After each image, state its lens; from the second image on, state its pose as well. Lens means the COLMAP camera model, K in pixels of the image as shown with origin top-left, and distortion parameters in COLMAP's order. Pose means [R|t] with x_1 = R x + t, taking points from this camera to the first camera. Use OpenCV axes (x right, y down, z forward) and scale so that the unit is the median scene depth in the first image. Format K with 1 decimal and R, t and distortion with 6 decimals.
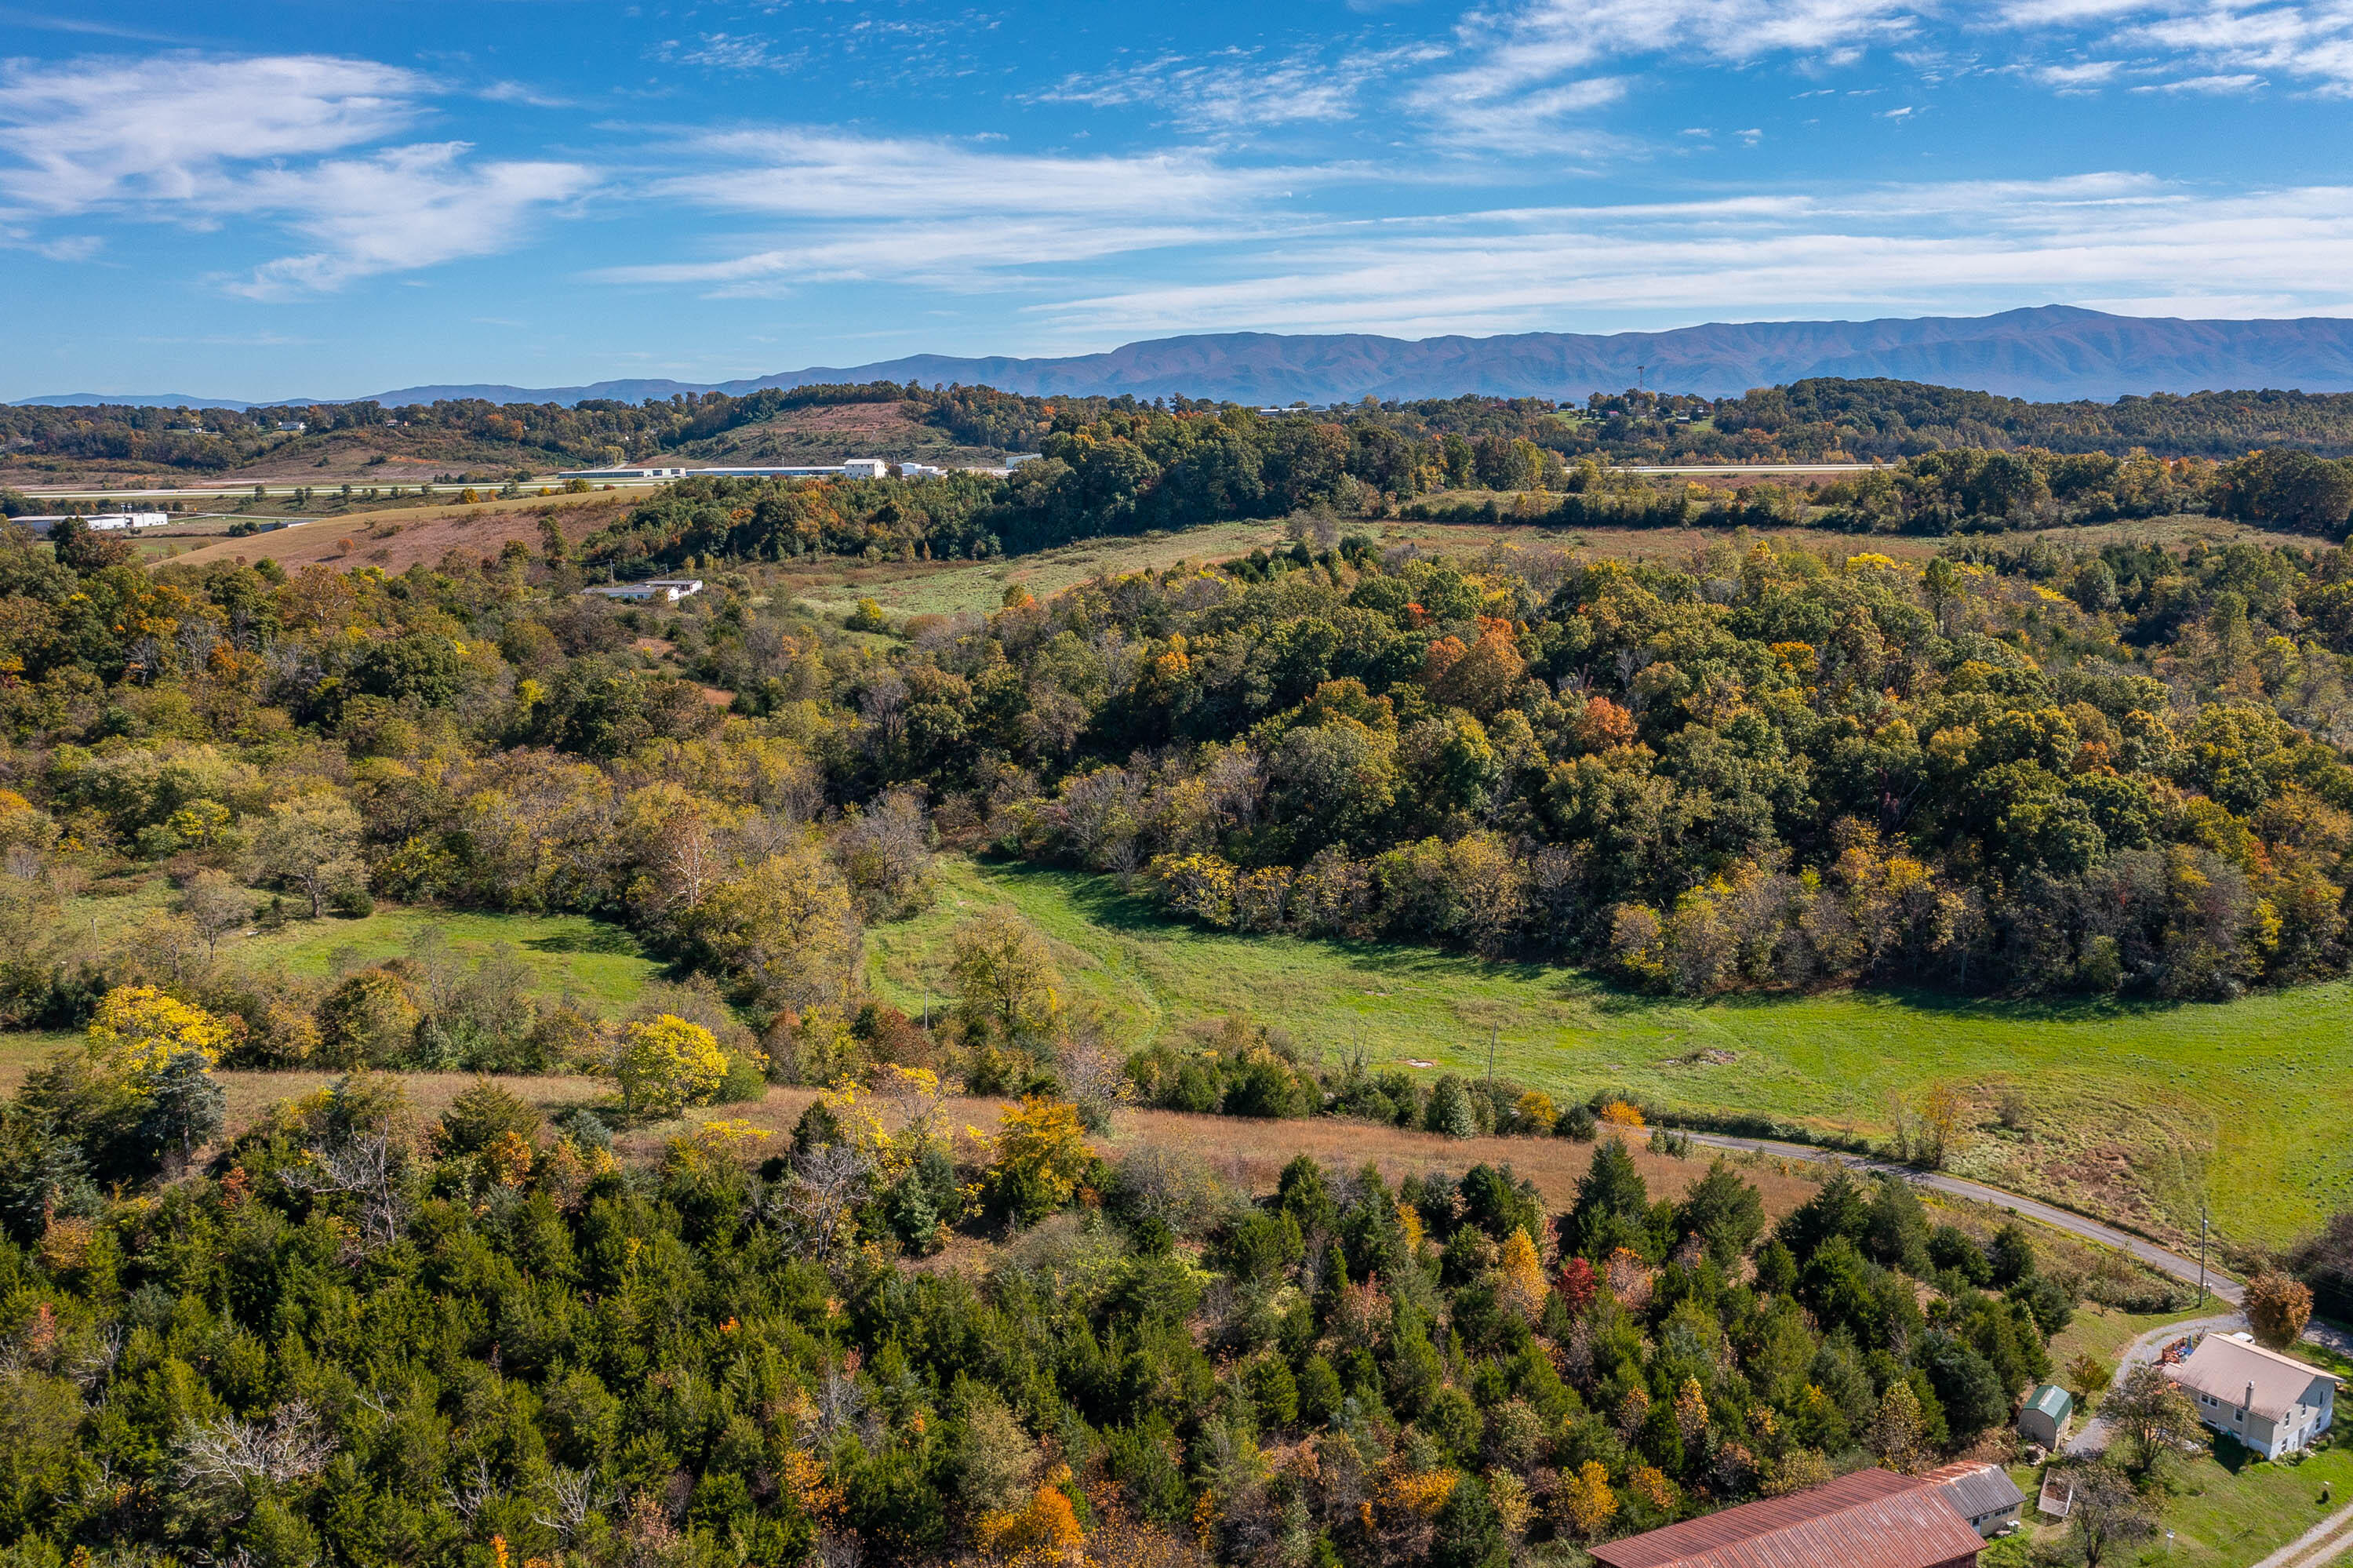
lens RADIAL K [[1869.4, 0, 1175.3], [0, 1869.4, 767.2], [0, 0, 1]] dist [-0.015415, 0.006562]
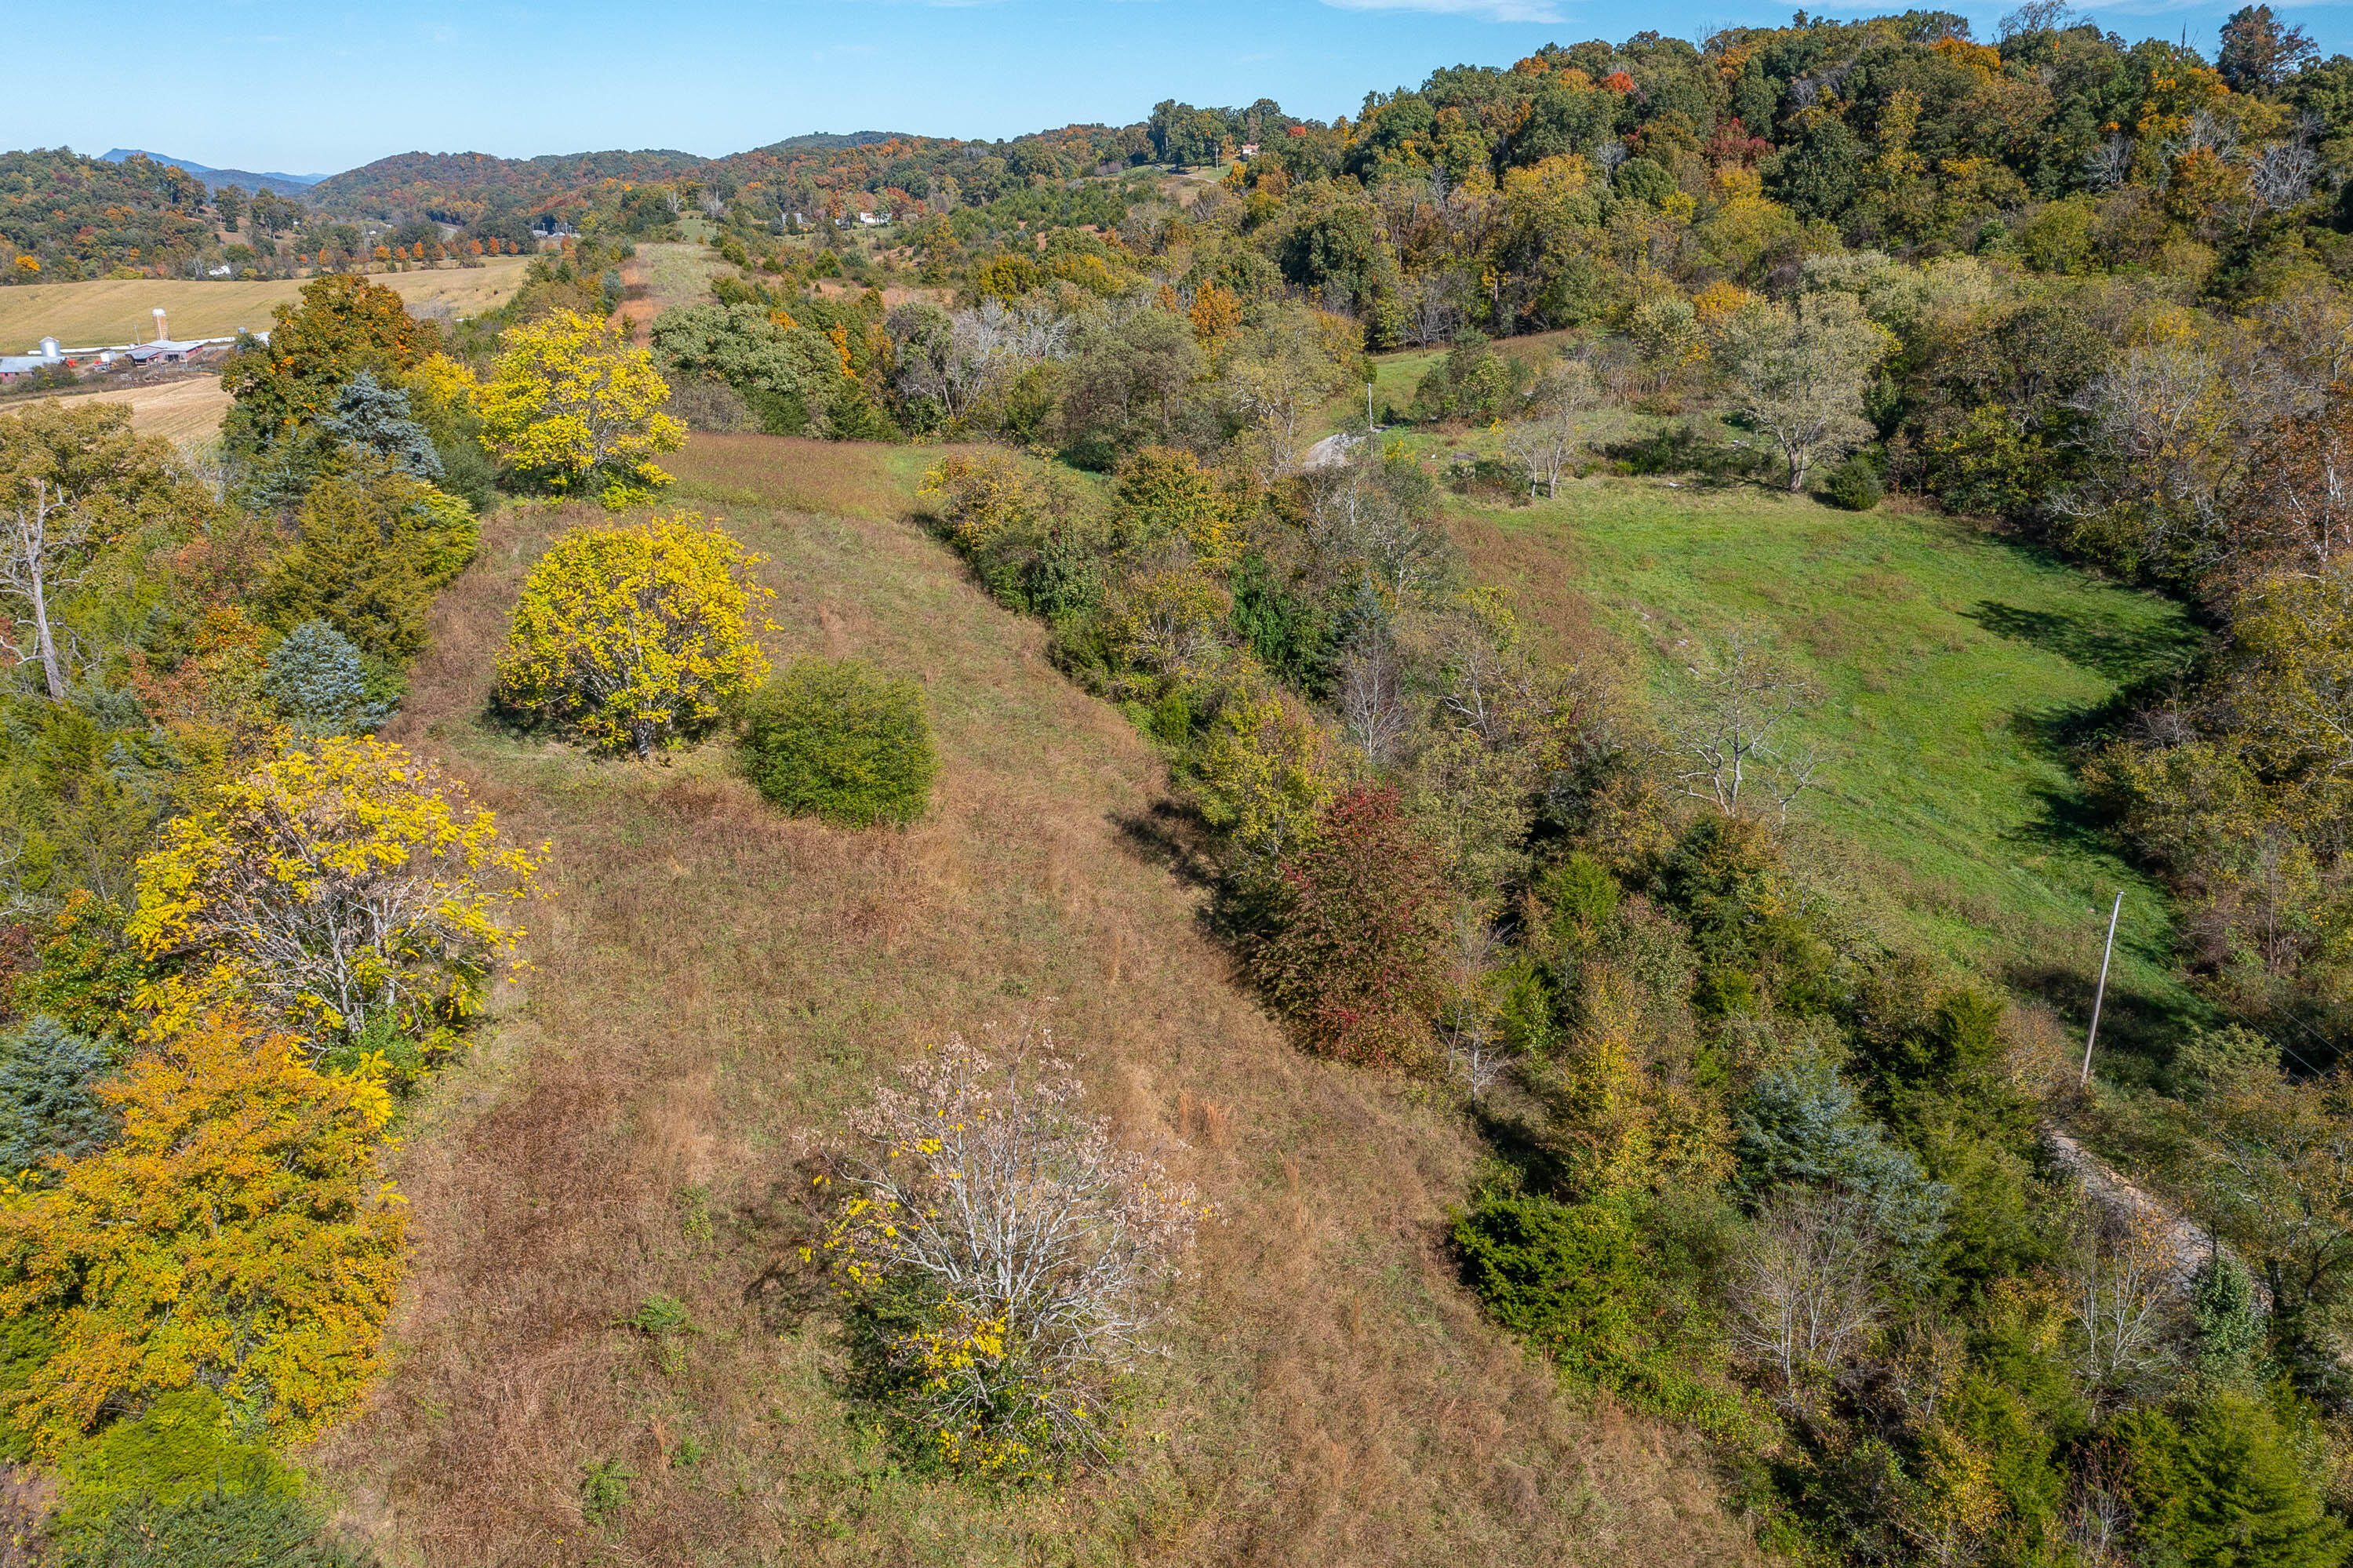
lens RADIAL K [[1869.4, 0, 1169.0], [0, 1869.4, 773.3], [0, 0, 1]] dist [-0.015415, 0.006562]
pose [[0.236818, 0.314254, -0.919327, 0.086702], [-0.172069, 0.944851, 0.278655, 0.024907], [0.956196, 0.092197, 0.277831, 0.519398]]
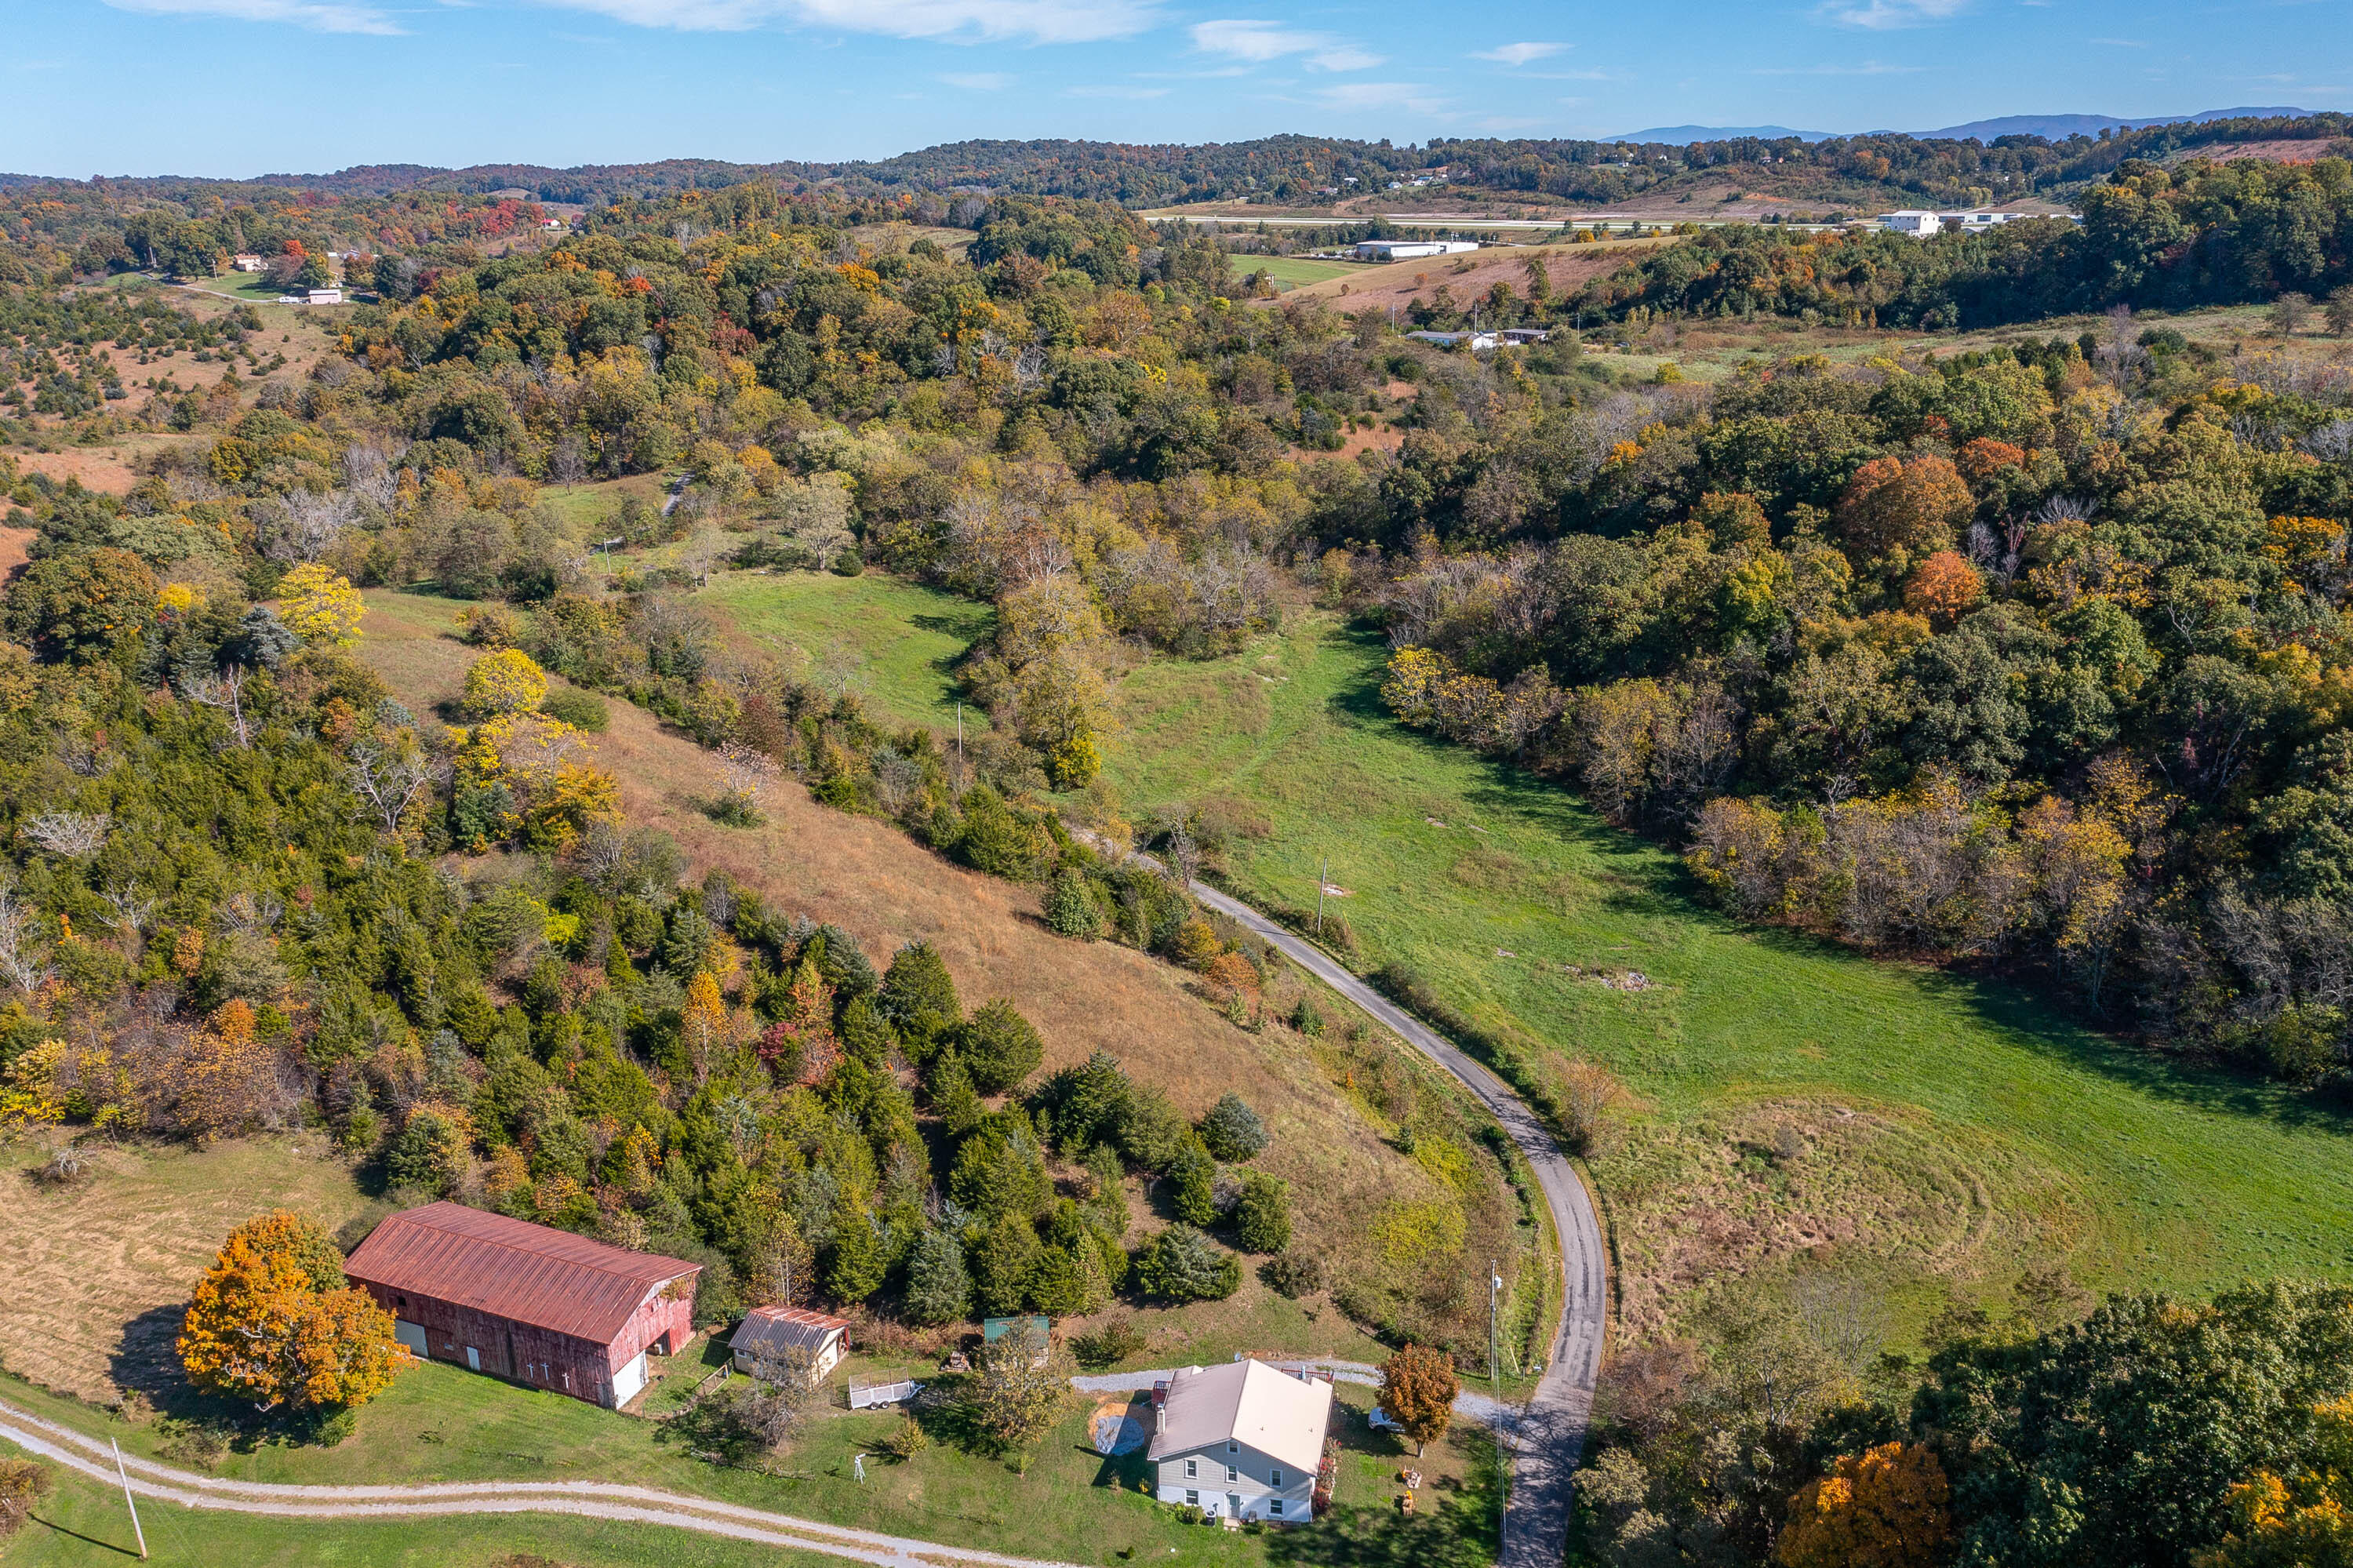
lens RADIAL K [[1869.4, 0, 1175.6], [0, 1869.4, 775.1], [0, 0, 1]] dist [-0.015415, 0.006562]
pose [[0.708121, 0.225766, -0.669025, 0.503686], [-0.131283, 0.973081, 0.189416, -0.048433], [0.693779, -0.046298, 0.718698, 0.194504]]
